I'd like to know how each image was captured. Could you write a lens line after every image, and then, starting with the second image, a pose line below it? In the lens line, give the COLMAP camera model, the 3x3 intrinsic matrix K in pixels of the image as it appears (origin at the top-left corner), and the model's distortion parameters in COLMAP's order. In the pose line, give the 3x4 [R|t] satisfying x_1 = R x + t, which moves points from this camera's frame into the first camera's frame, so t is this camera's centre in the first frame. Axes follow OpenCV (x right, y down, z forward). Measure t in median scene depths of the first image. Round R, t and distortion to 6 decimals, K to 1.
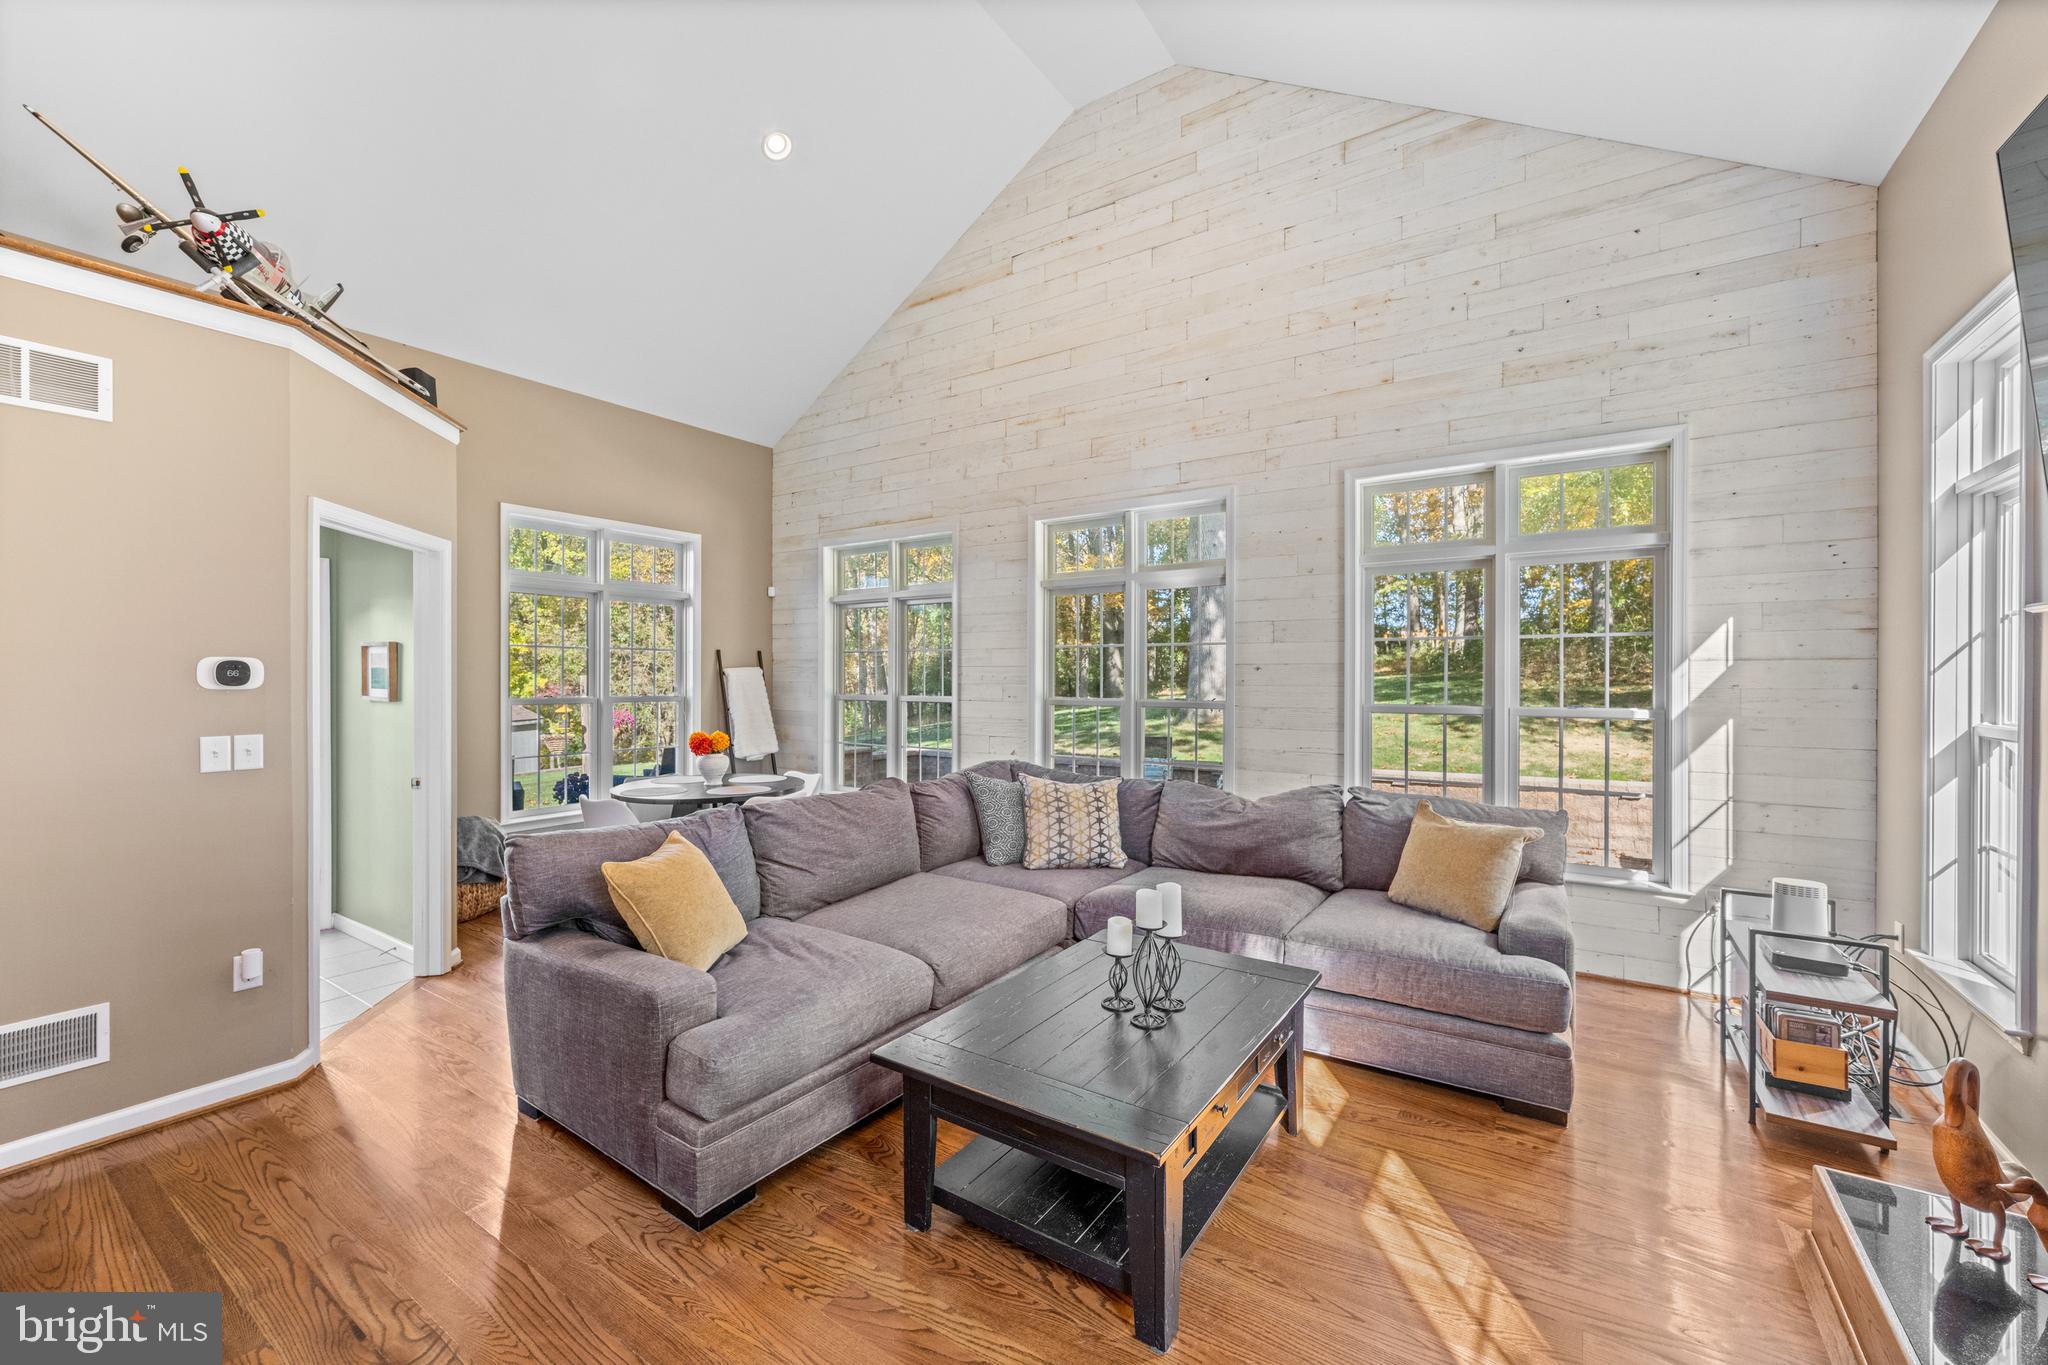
lens RADIAL K [[820.3, 0, 1020.3], [0, 820.3, 677.6], [0, 0, 1]] dist [0.001077, -0.000214]
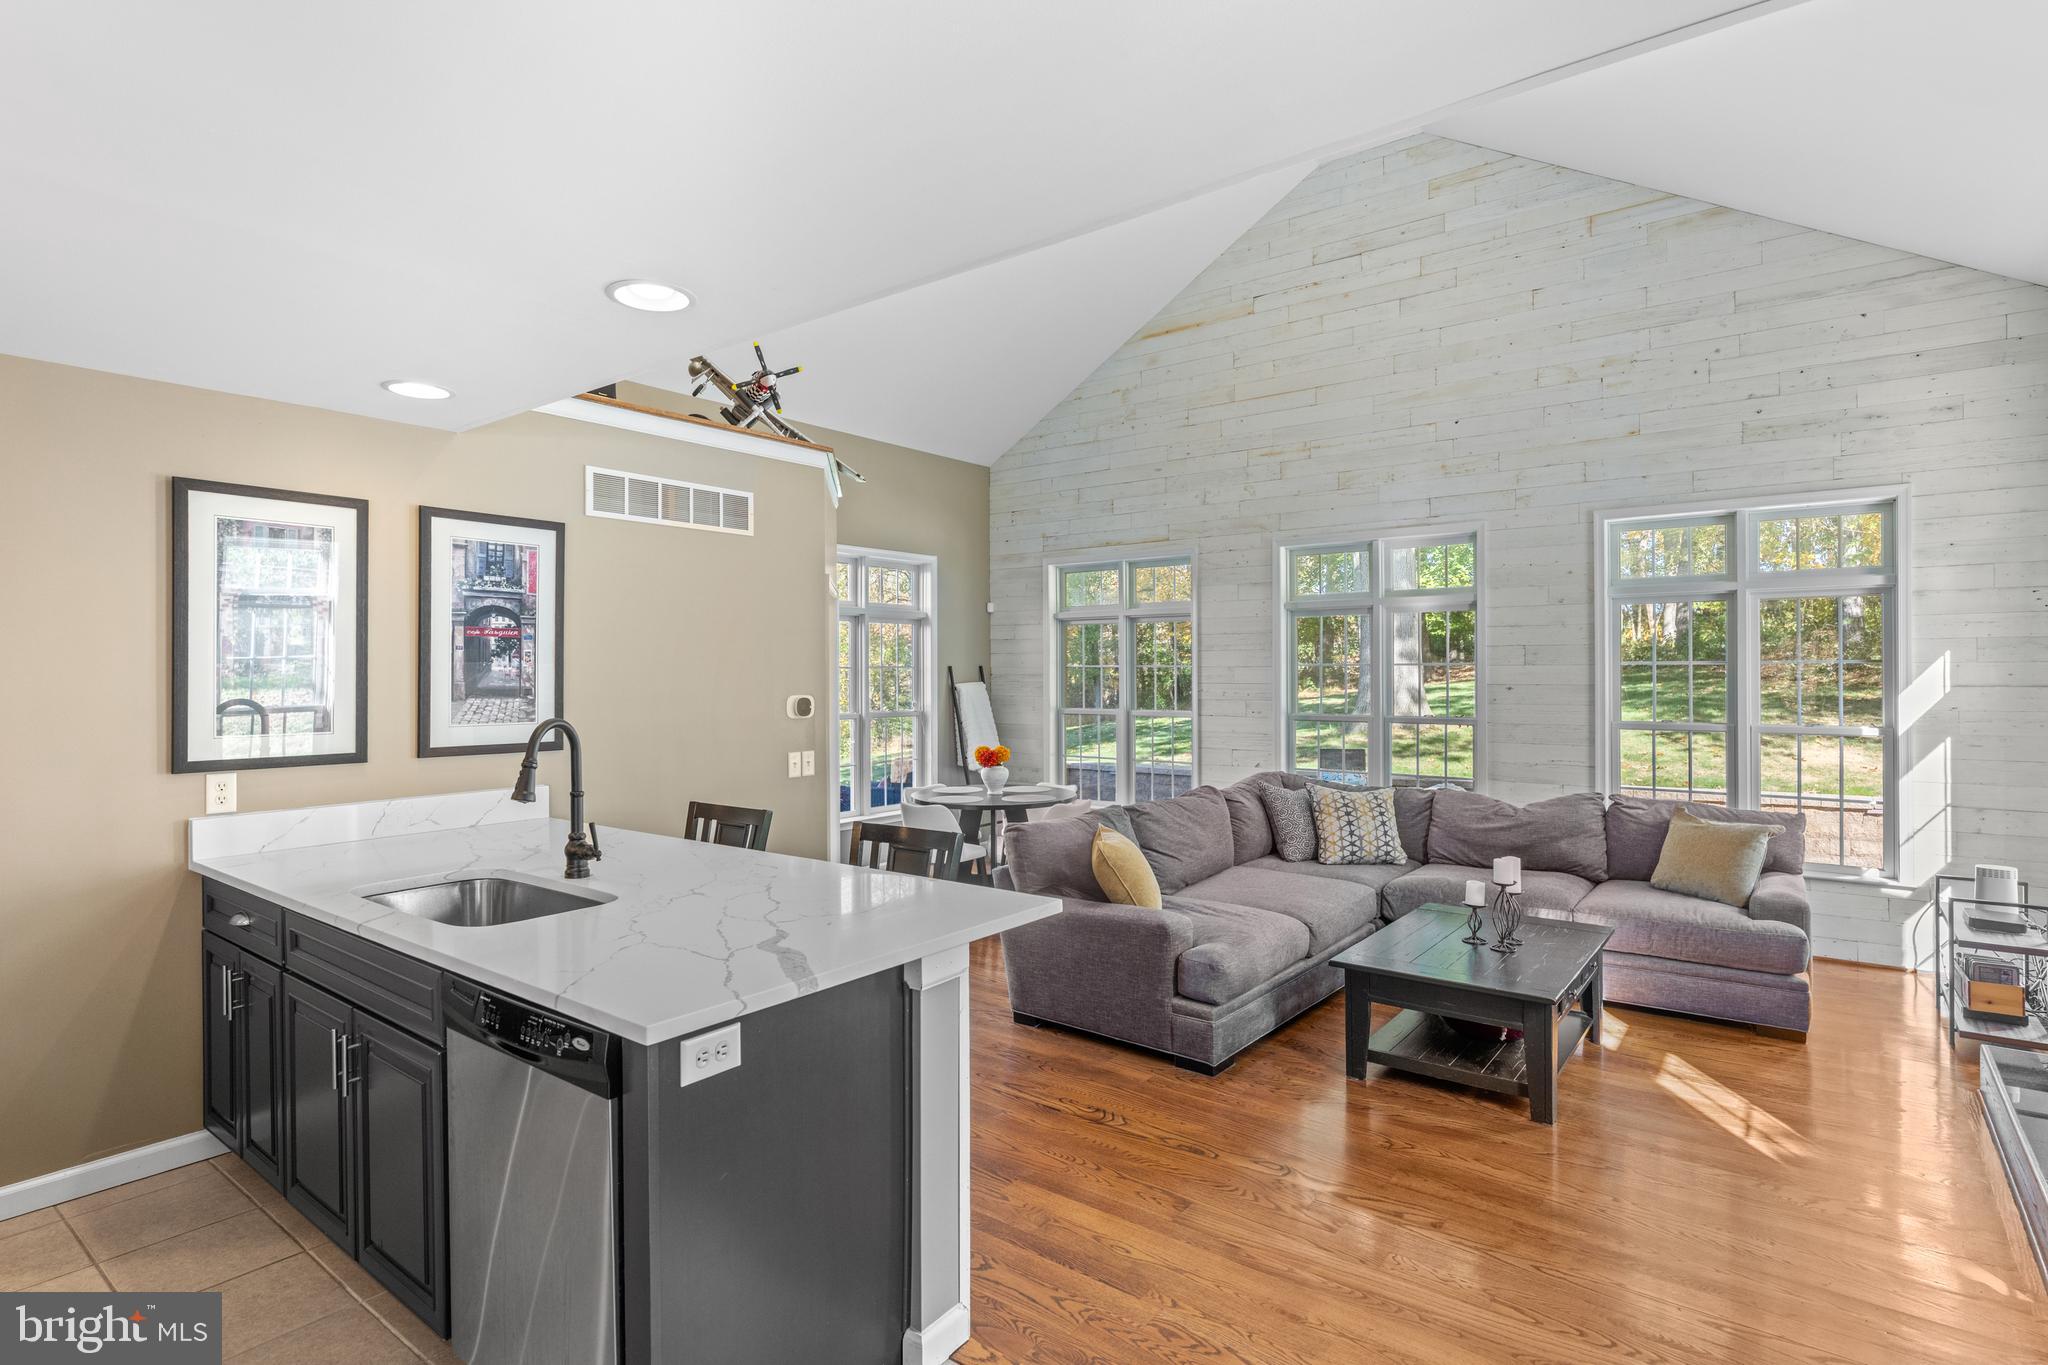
lens RADIAL K [[1029.0, 0, 1020.7], [0, 1029.0, 666.7], [0, 0, 1]] dist [-0.001549, 0.001323]
pose [[0.997878, -0.005187, -0.064910, -0.303469], [0.004866, 0.999975, -0.005107, -0.040275], [0.064935, 0.004780, 0.997878, -0.461226]]
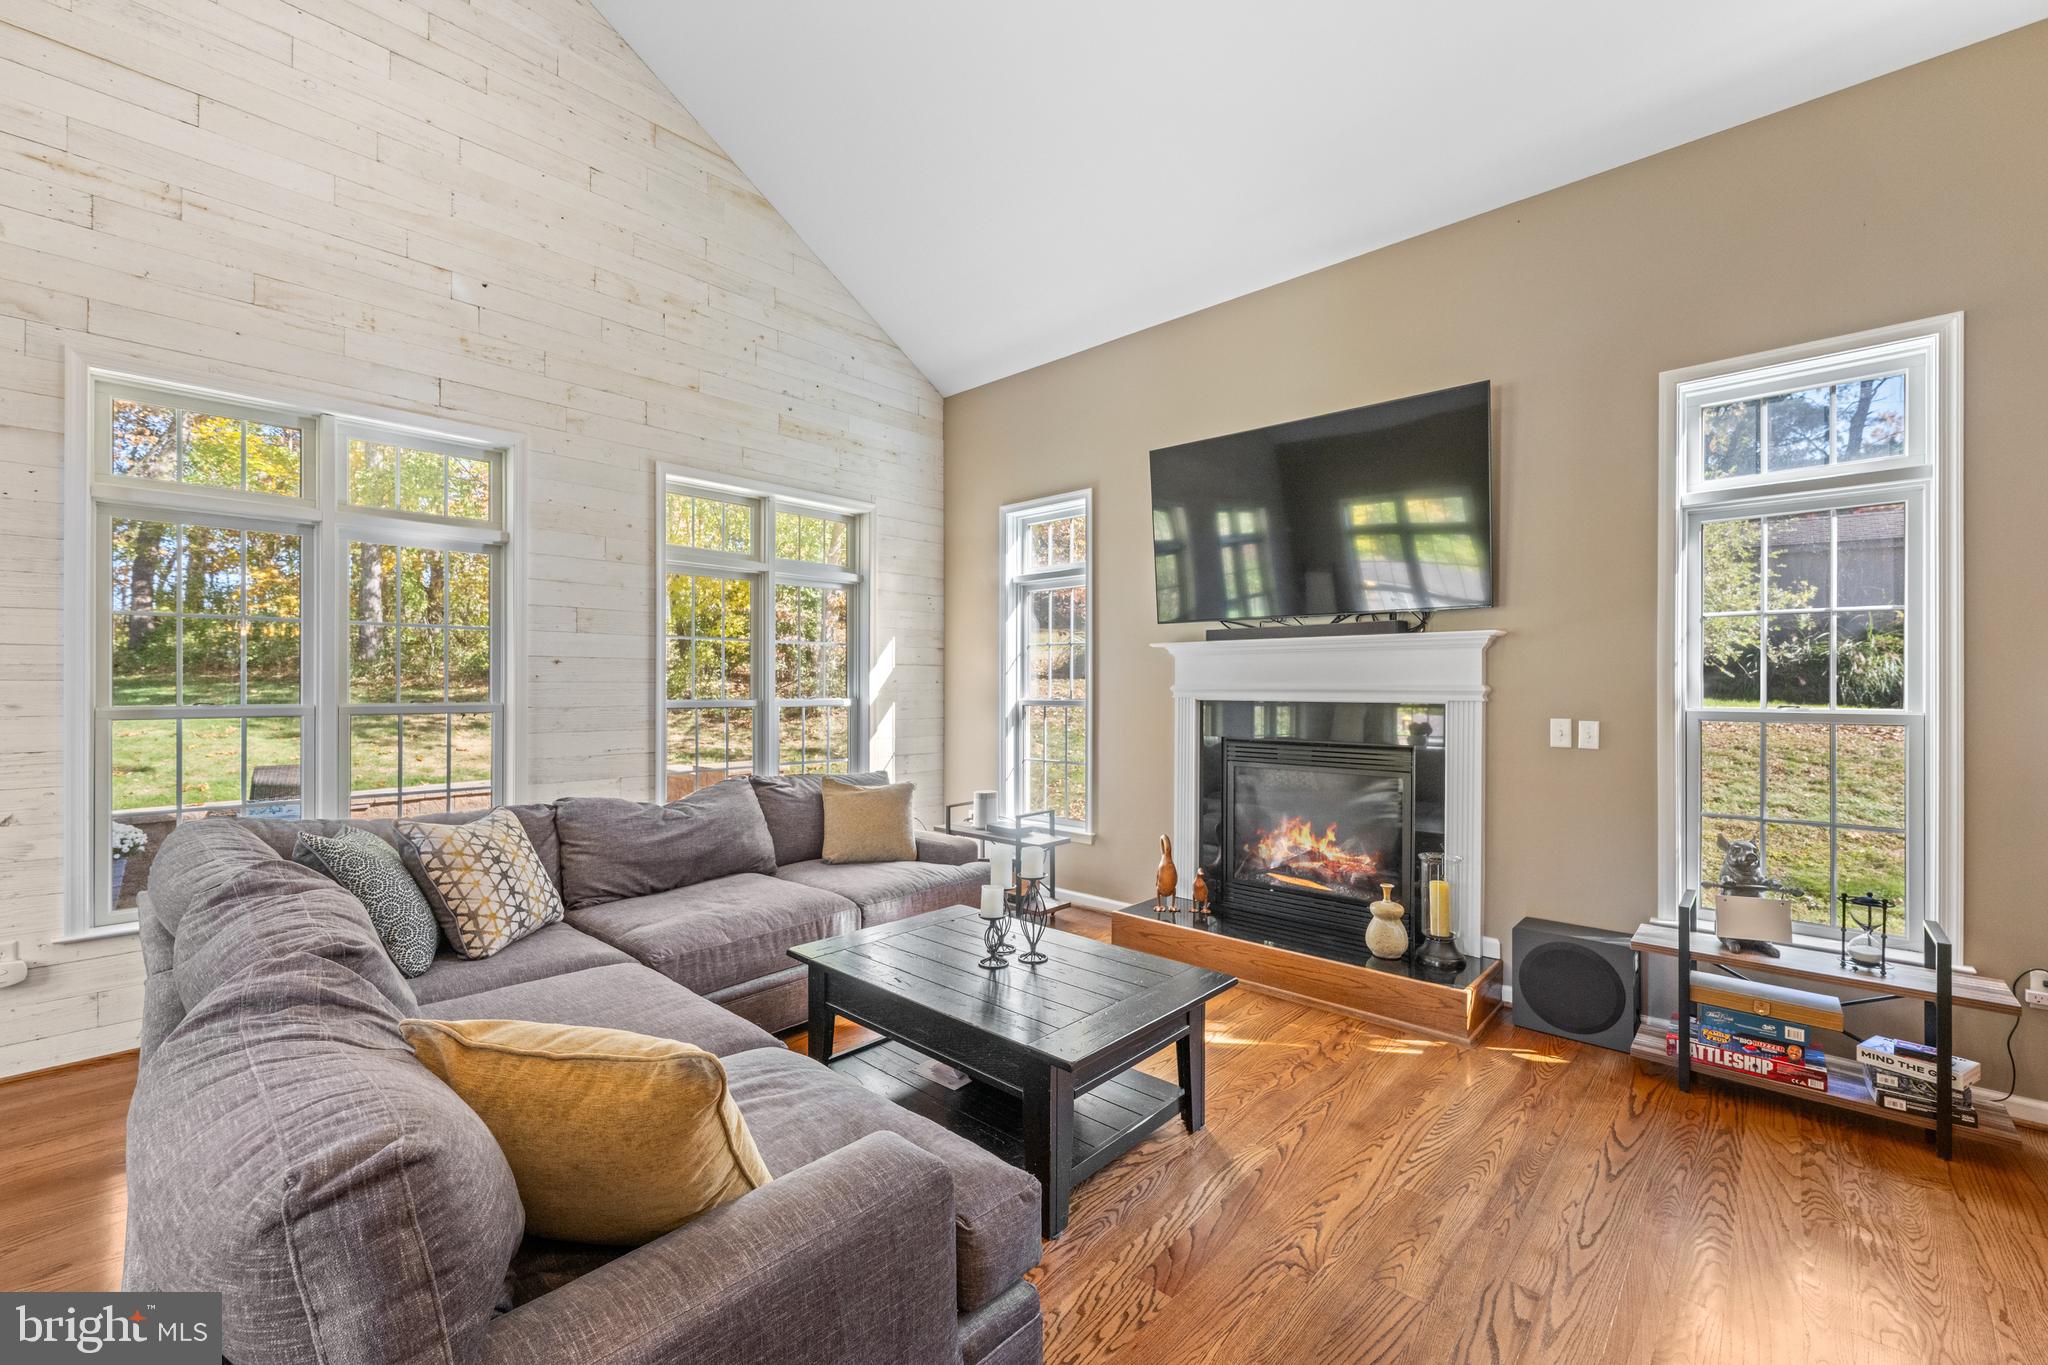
lens RADIAL K [[835.7, 0, 1017.8], [0, 835.7, 682.3], [0, 0, 1]] dist [0.002817, -0.000218]
pose [[0.154671, 0.002642, 0.987963, -0.543994], [0.000336, 0.999996, -0.002726, 0.013917], [-0.987966, 0.000753, 0.154669, 0.440493]]
